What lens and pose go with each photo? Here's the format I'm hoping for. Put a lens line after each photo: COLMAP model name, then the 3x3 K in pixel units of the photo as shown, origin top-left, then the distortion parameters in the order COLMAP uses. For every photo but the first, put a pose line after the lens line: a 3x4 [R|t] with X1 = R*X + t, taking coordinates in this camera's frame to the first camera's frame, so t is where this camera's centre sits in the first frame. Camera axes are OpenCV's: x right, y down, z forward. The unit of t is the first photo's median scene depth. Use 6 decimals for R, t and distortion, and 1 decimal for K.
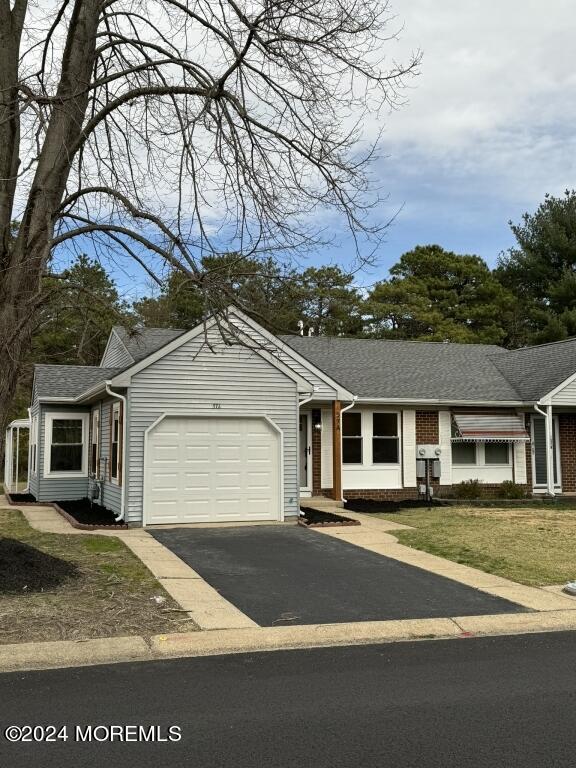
lens RADIAL K [[801.0, 0, 287.9], [0, 801.0, 402.4], [0, 0, 1]] dist [0.112903, -0.007862]
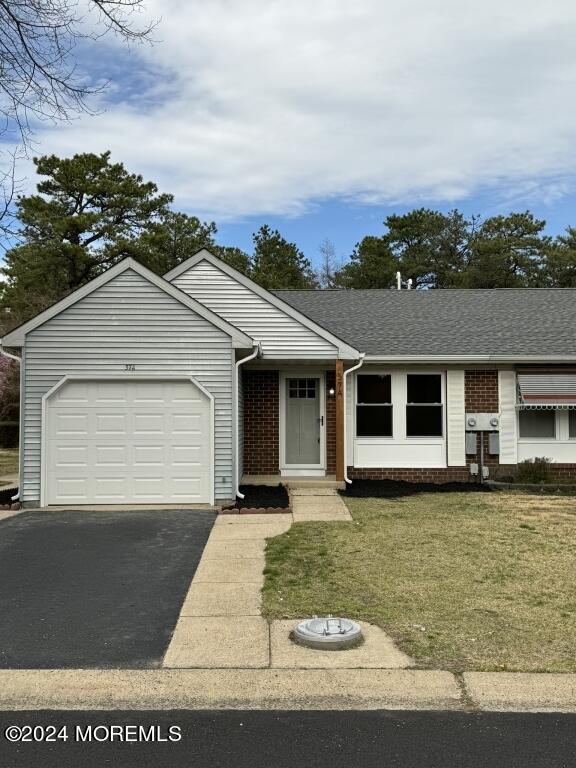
lens RADIAL K [[801.0, 0, 287.9], [0, 801.0, 402.4], [0, 0, 1]] dist [0.112903, -0.007862]
pose [[0.944430, -0.009678, -0.328569, 0.258999], [0.020159, 0.999390, 0.028509, 0.015707], [0.328092, -0.033548, 0.944050, 0.191576]]
